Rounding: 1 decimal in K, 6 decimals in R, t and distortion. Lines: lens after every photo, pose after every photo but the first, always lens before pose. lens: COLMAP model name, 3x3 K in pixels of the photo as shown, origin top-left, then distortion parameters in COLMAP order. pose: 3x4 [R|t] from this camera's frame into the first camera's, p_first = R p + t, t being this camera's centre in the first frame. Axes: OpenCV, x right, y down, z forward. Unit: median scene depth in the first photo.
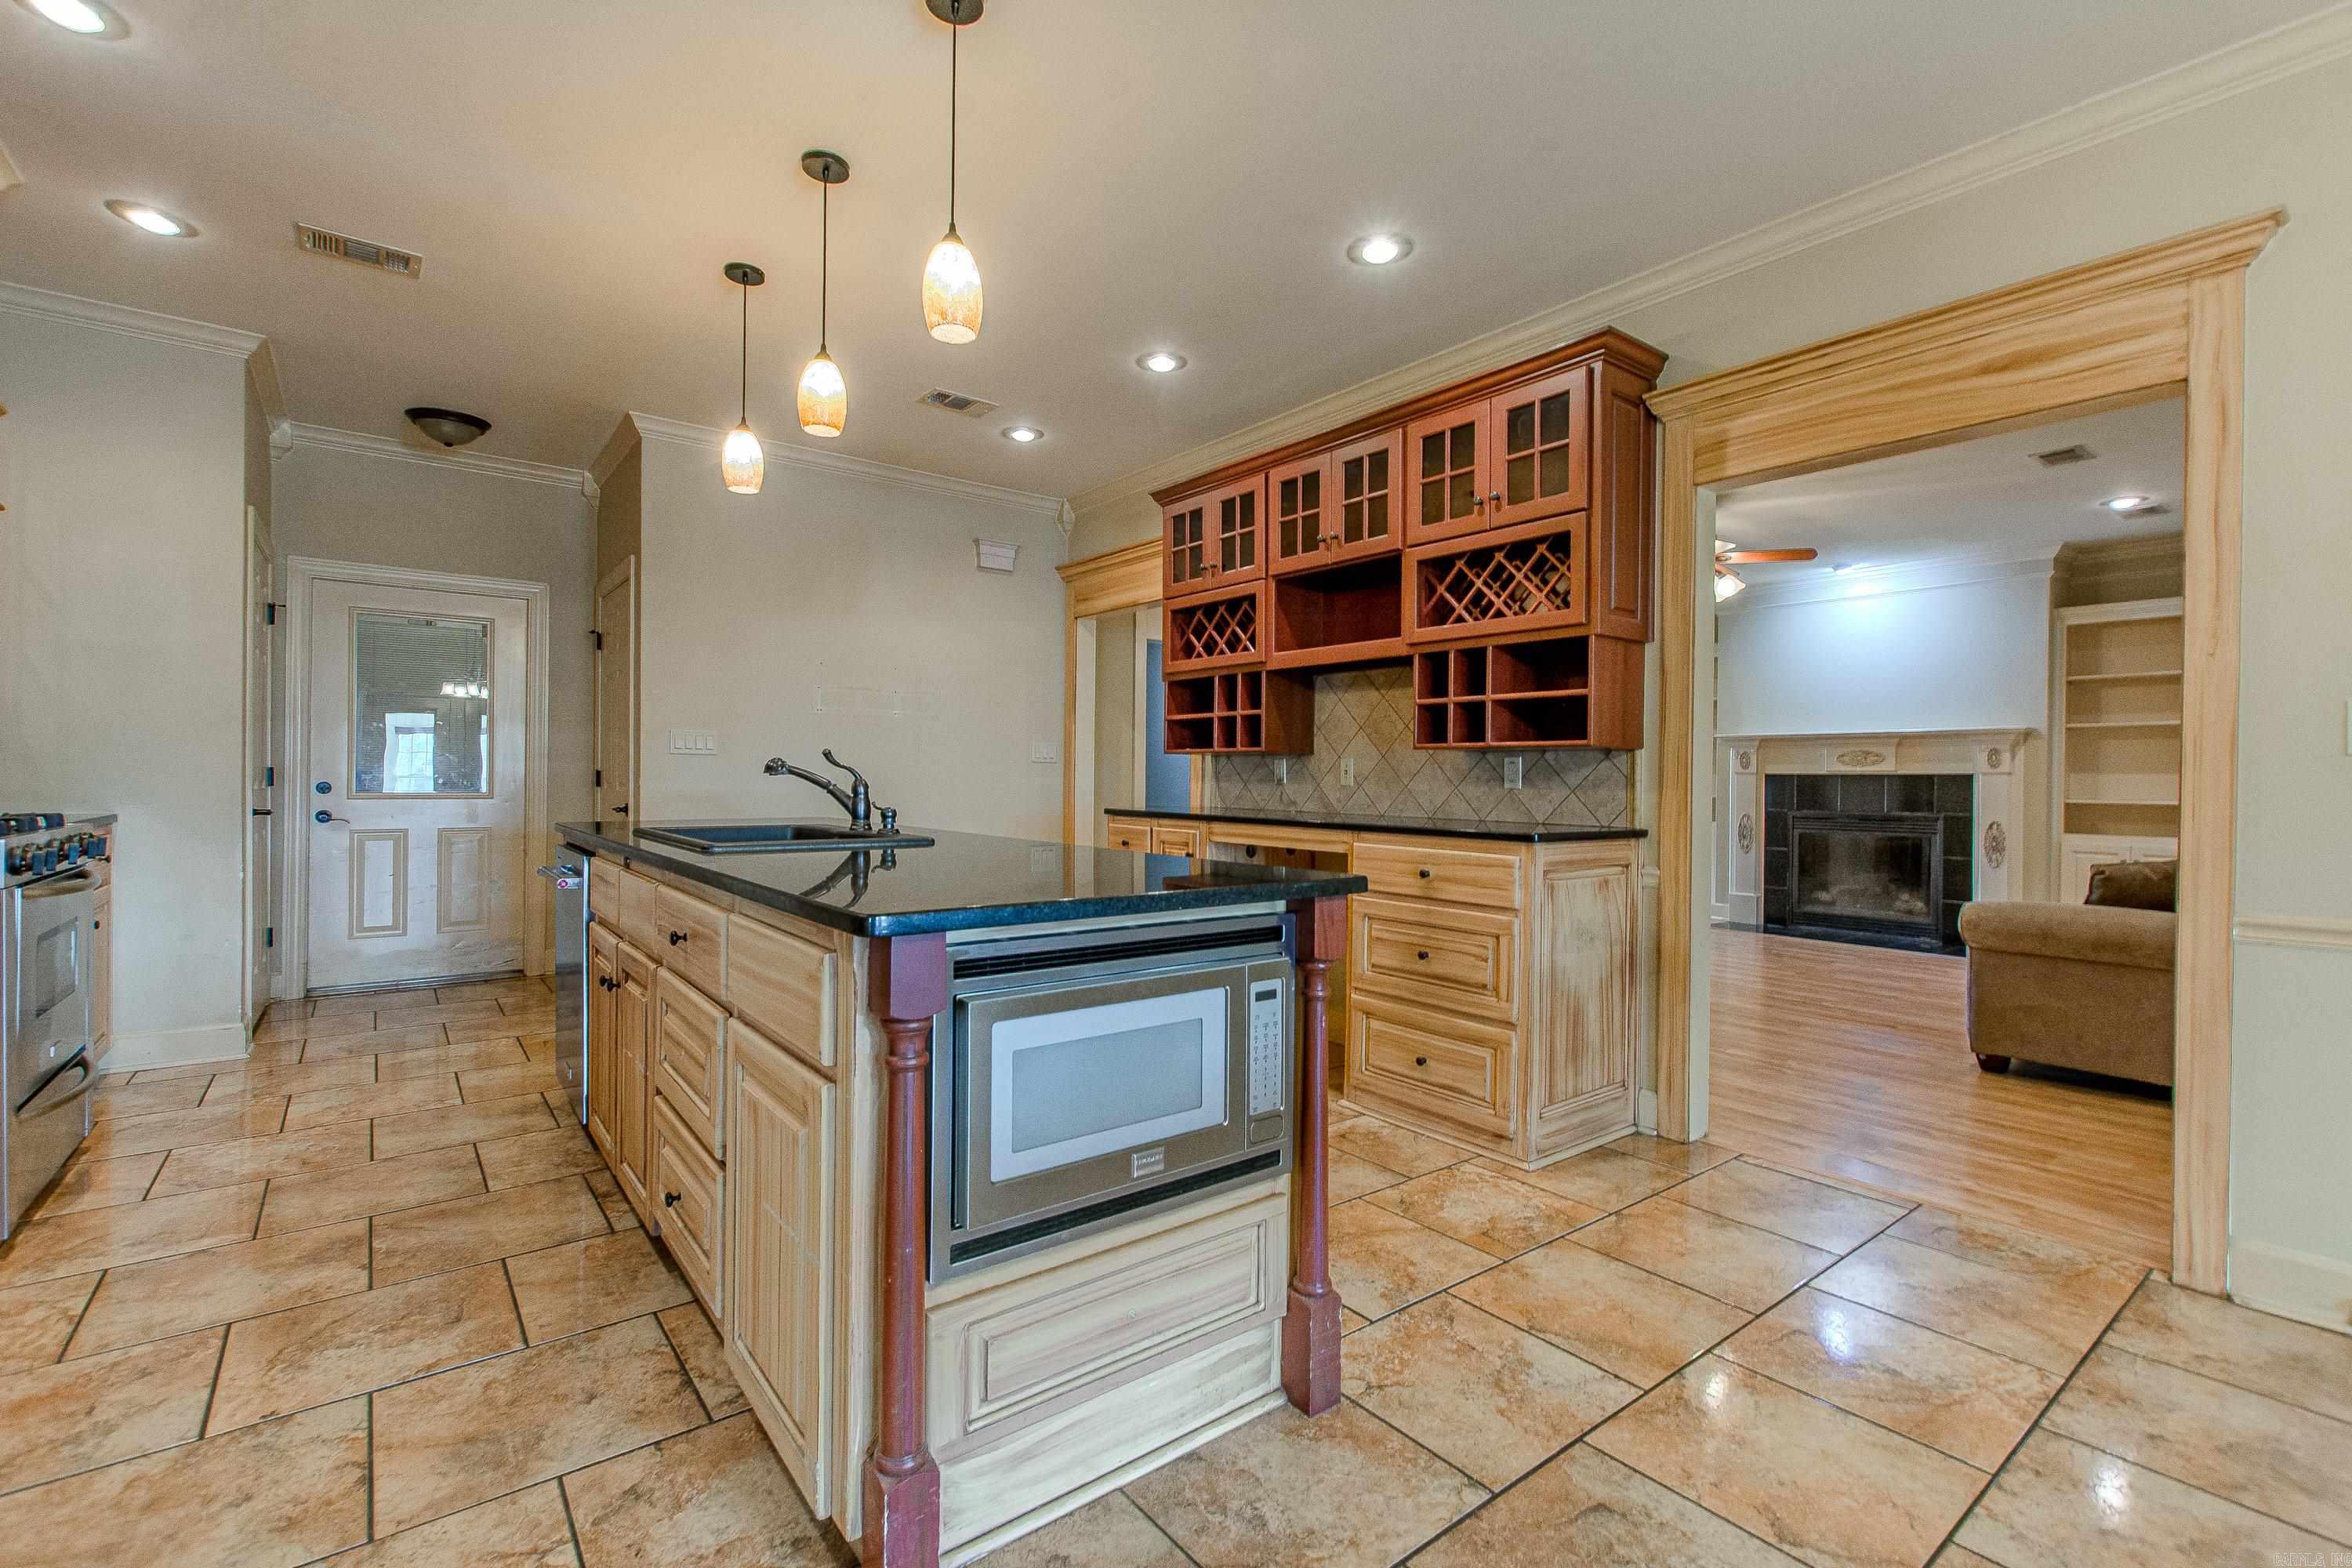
lens RADIAL K [[1020.0, 0, 1178.5], [0, 1020.0, 781.4], [0, 0, 1]] dist [-0.001163, -0.000300]
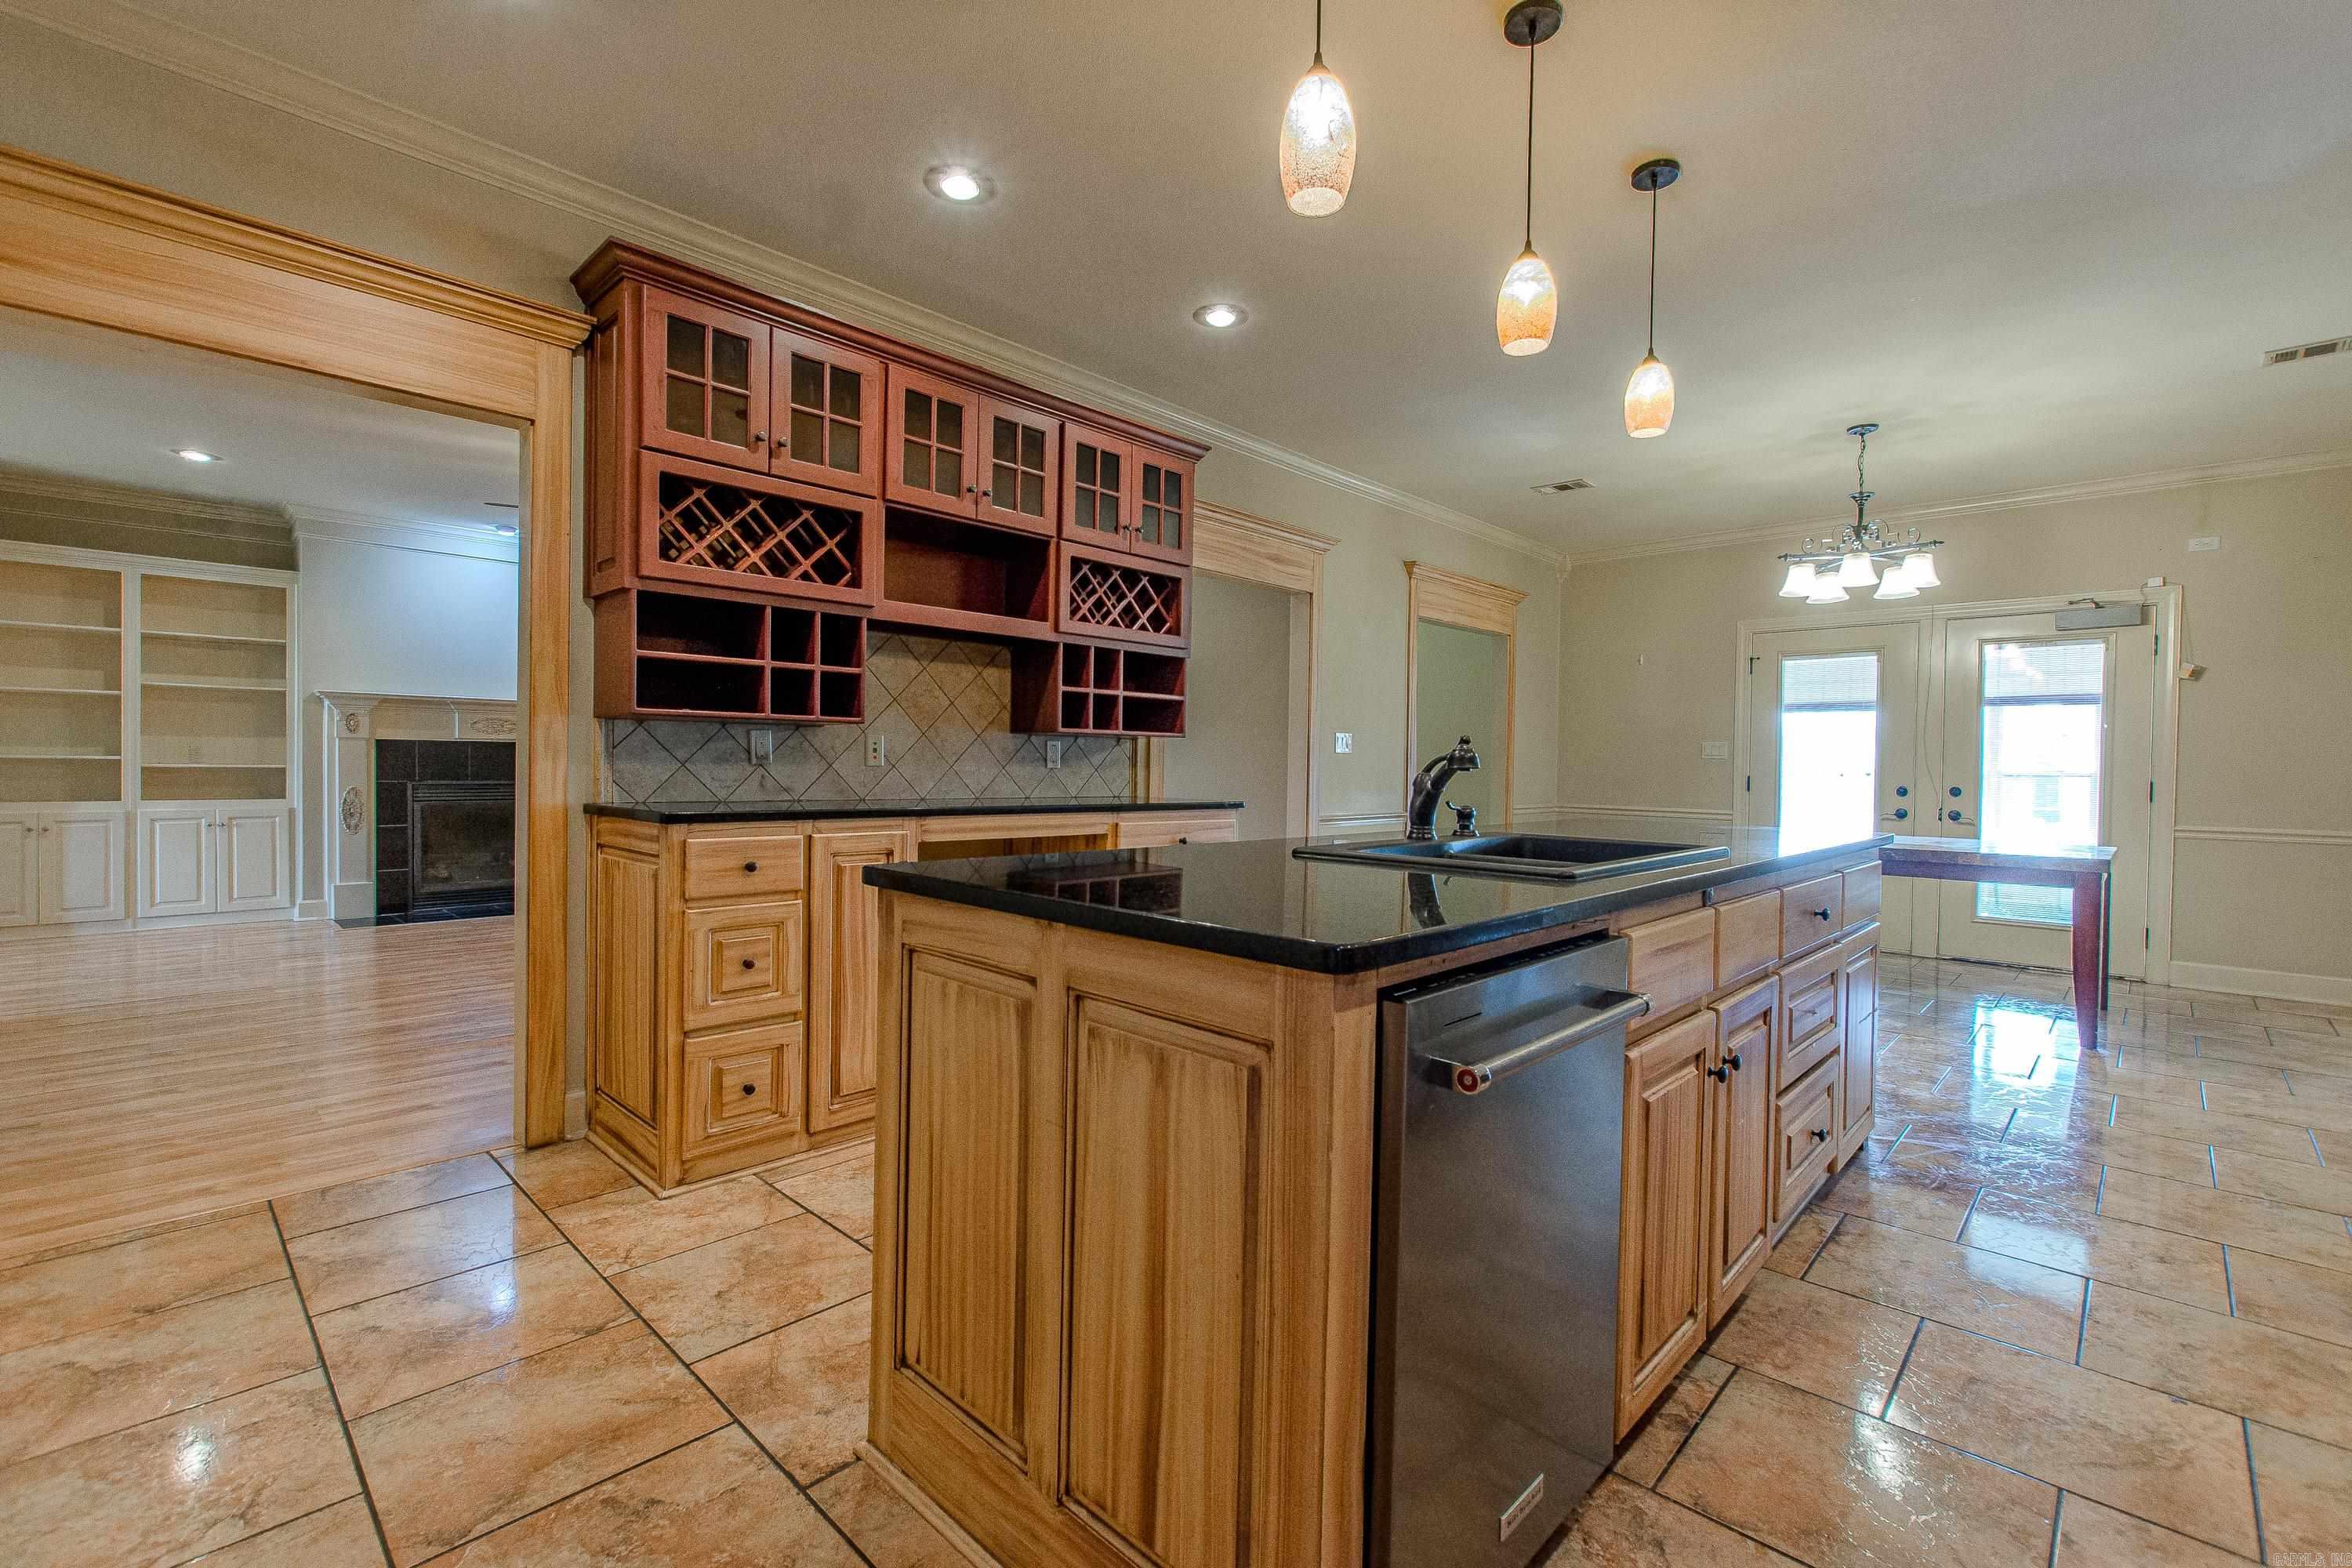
lens RADIAL K [[1020.0, 0, 1181.6], [0, 1020.0, 777.6], [0, 0, 1]] dist [-0.001163, -0.000300]
pose [[-0.138704, -0.024443, 0.990032, -0.900107], [-0.013355, 0.999651, 0.022809, -0.011483], [-0.990244, -0.010058, -0.138982, 1.101915]]
